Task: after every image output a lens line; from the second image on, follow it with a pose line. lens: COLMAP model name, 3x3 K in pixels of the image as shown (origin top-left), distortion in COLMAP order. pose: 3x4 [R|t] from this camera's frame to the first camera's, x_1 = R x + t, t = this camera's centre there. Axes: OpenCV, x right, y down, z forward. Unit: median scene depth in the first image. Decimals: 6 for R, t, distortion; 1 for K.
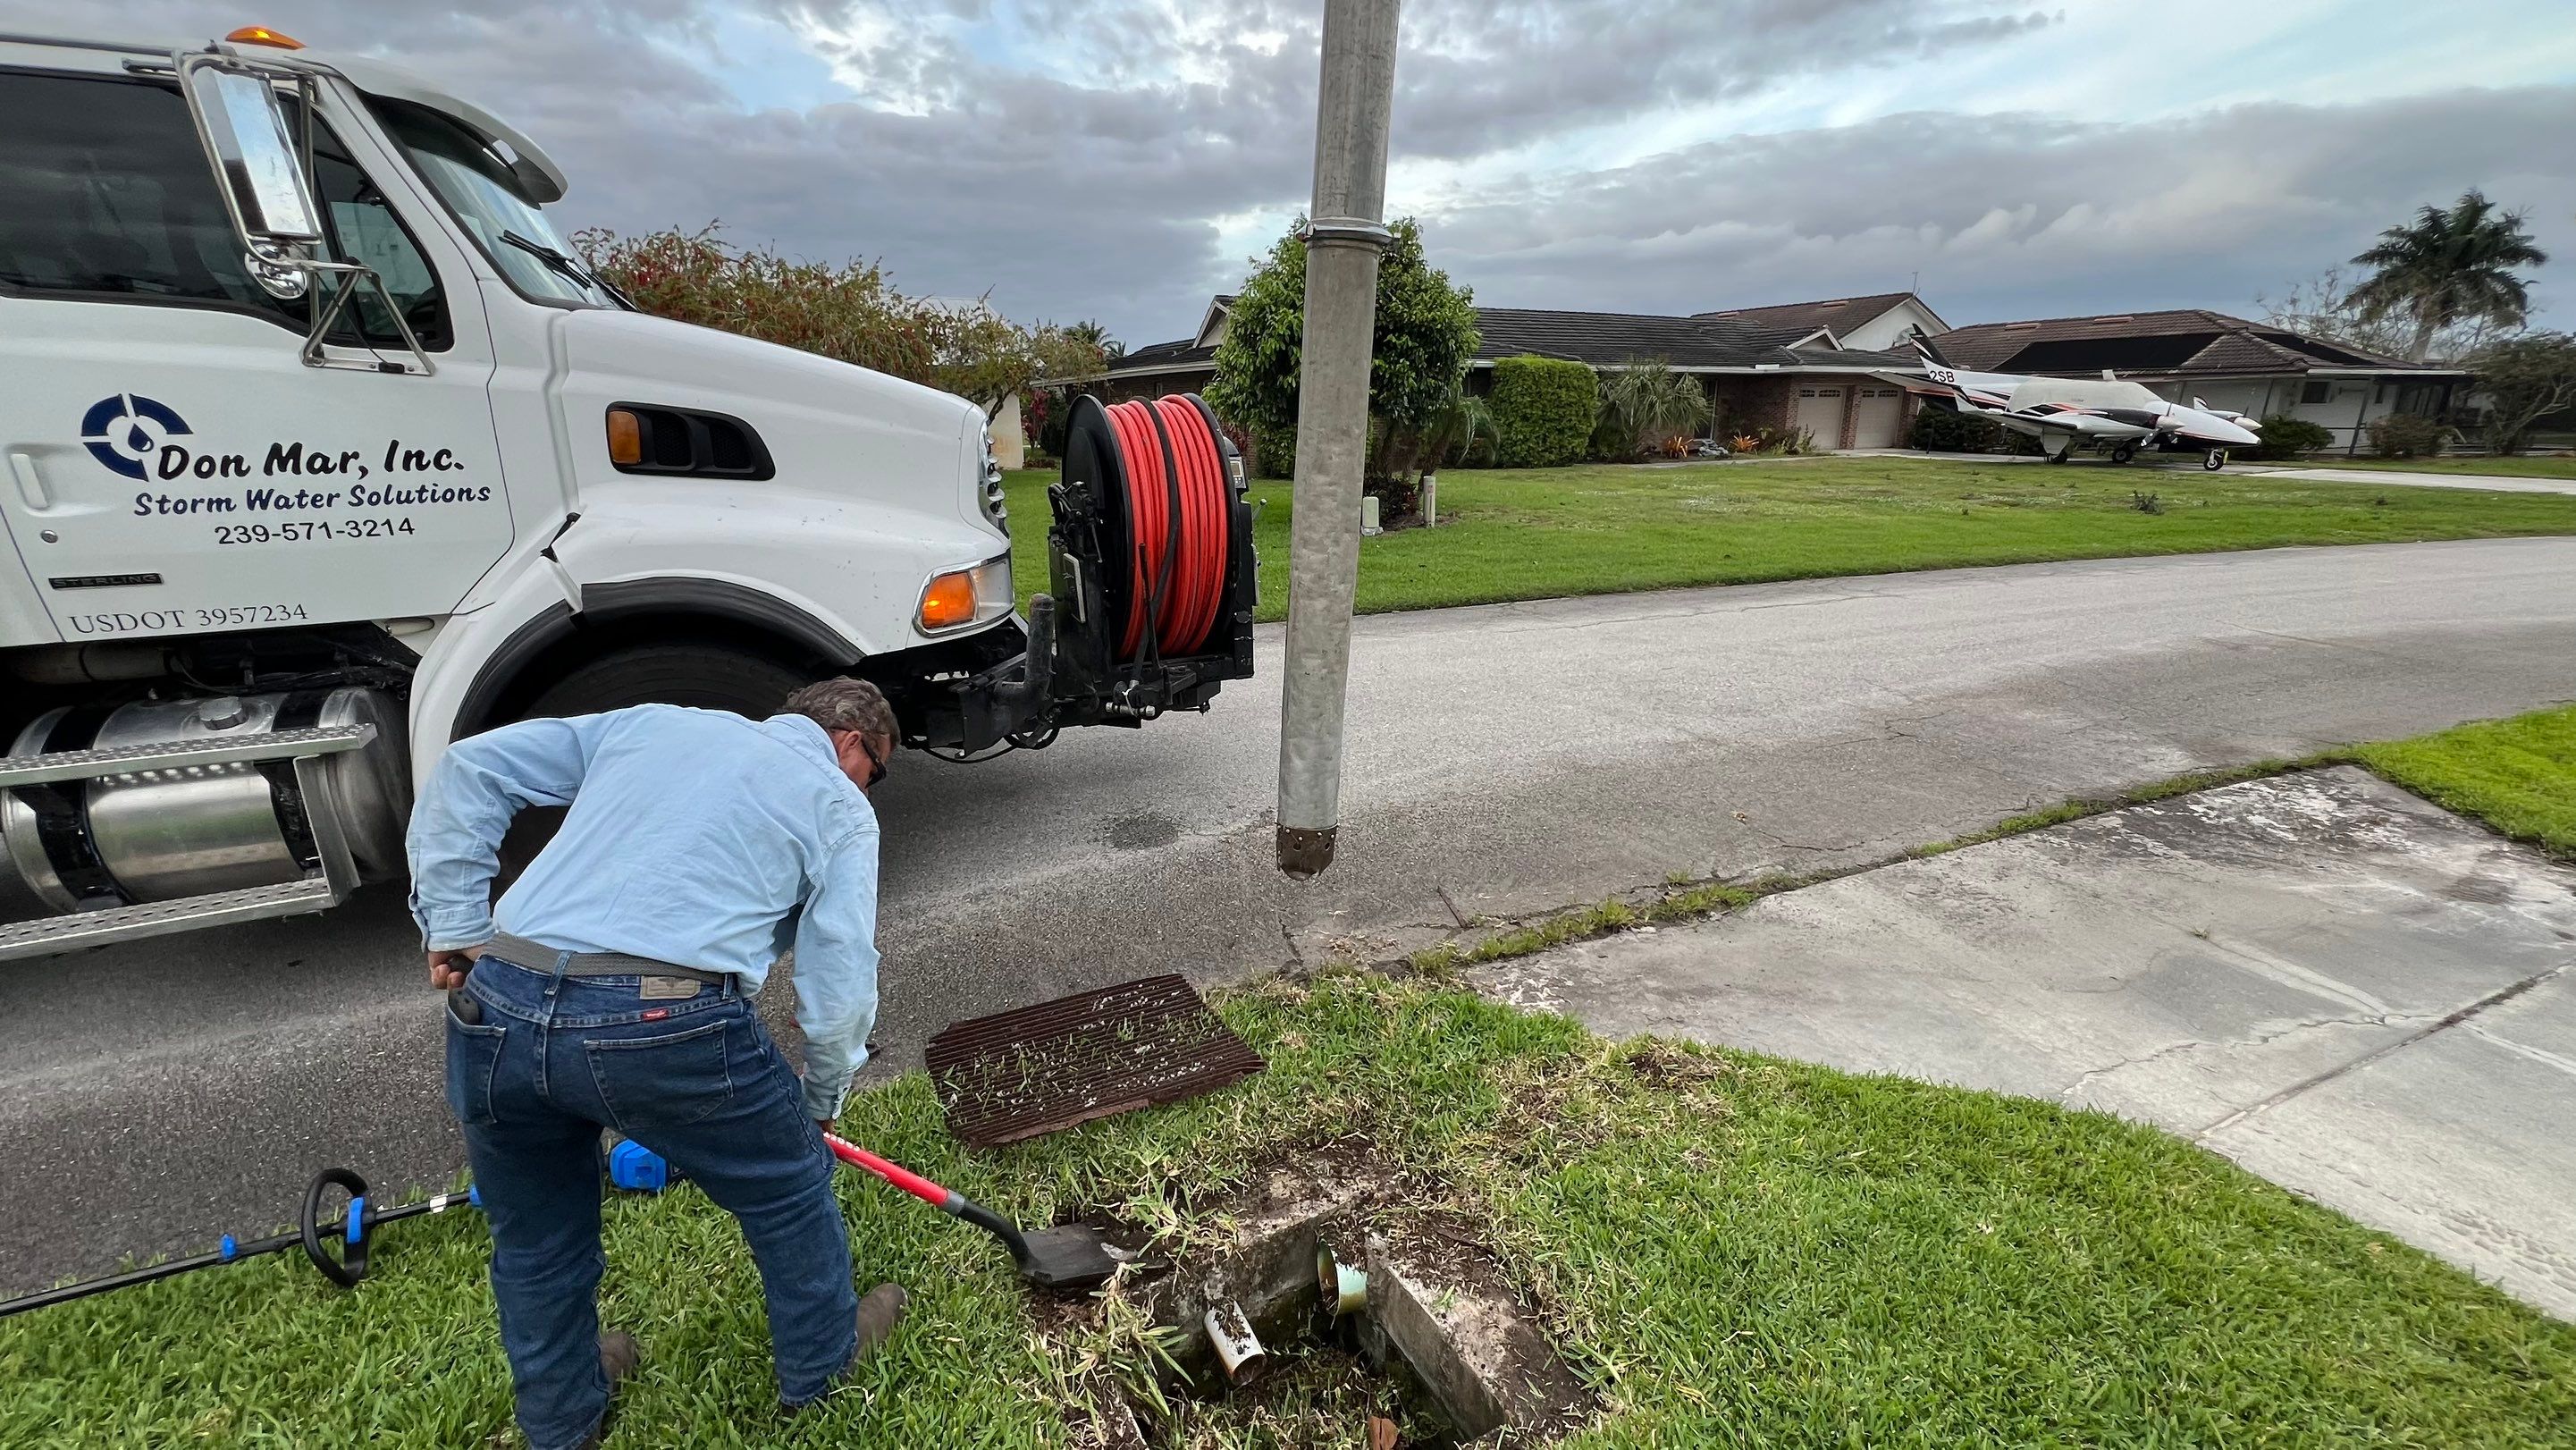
lens RADIAL K [[1077.9, 0, 1288.6], [0, 1077.9, 744.3], [0, 0, 1]] dist [0.002561, 0.000226]
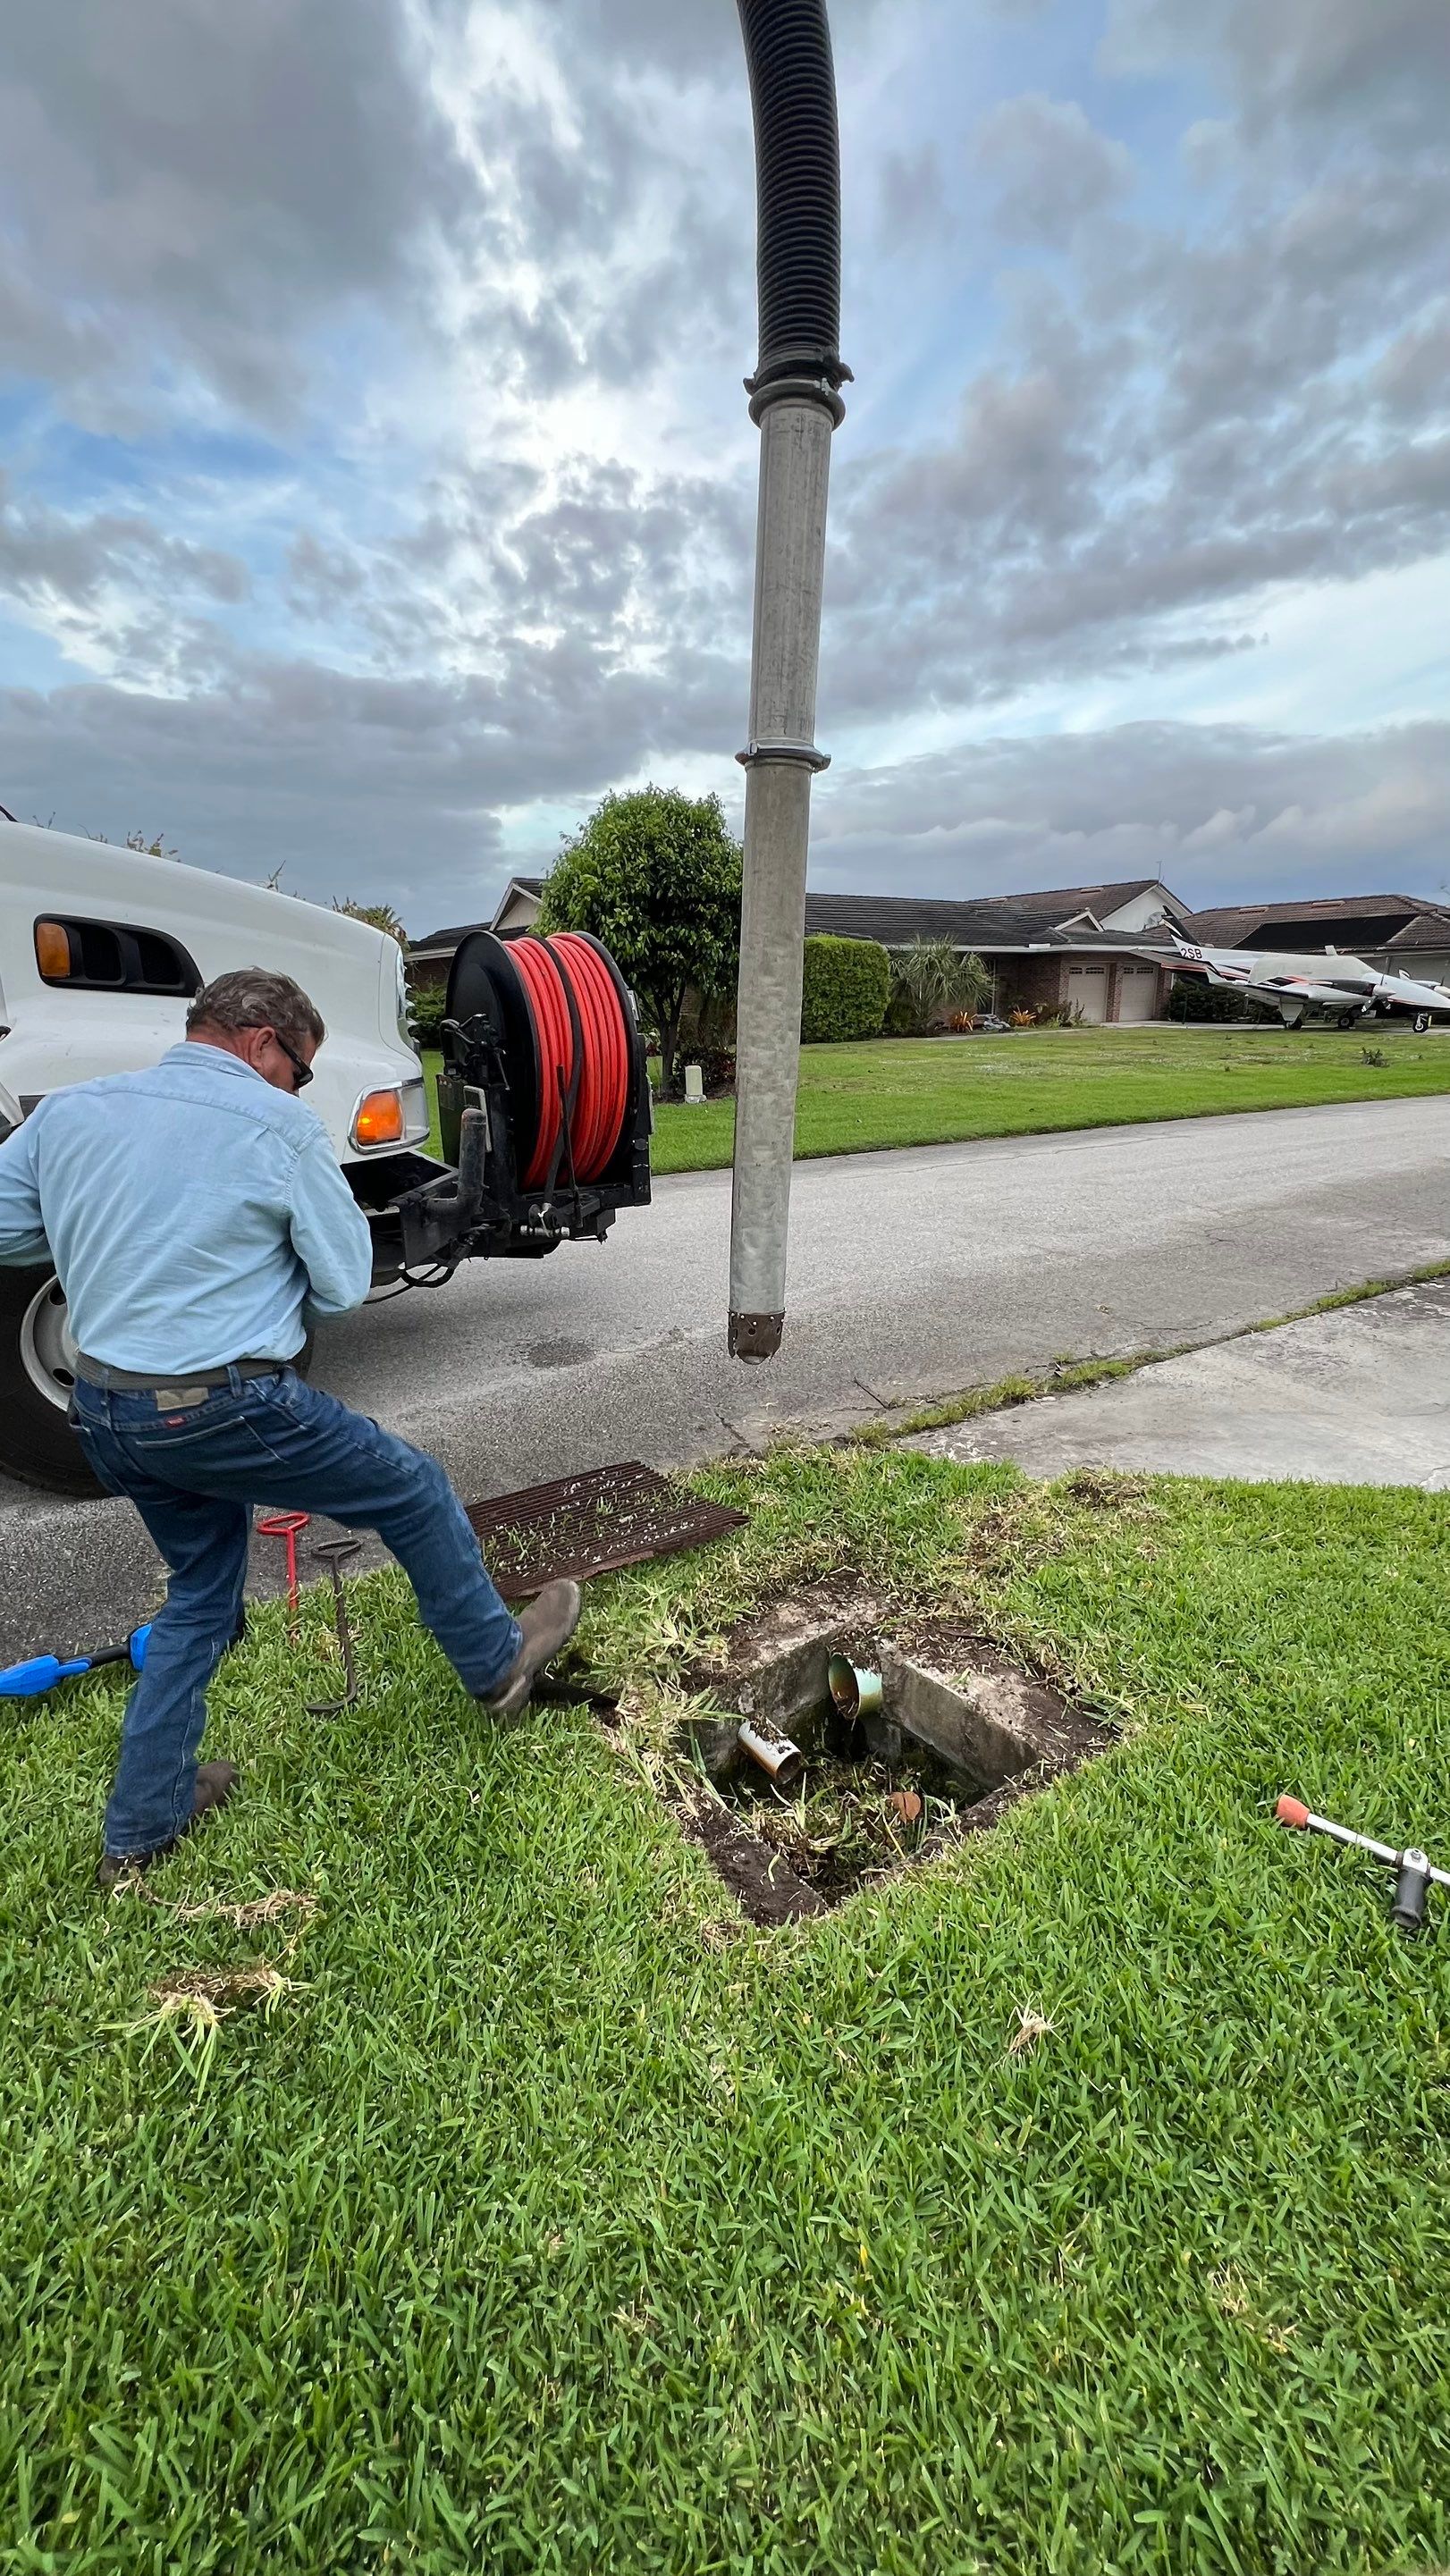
lens RADIAL K [[1077.9, 0, 743.3], [0, 1077.9, 1295.1], [0, 0, 1]] dist [0.002561, 0.000226]
pose [[0.988086, -0.050563, 0.145360, -0.096402], [0.055602, 0.997977, -0.030813, 0.060440], [-0.143508, 0.038528, 0.988899, -0.038501]]
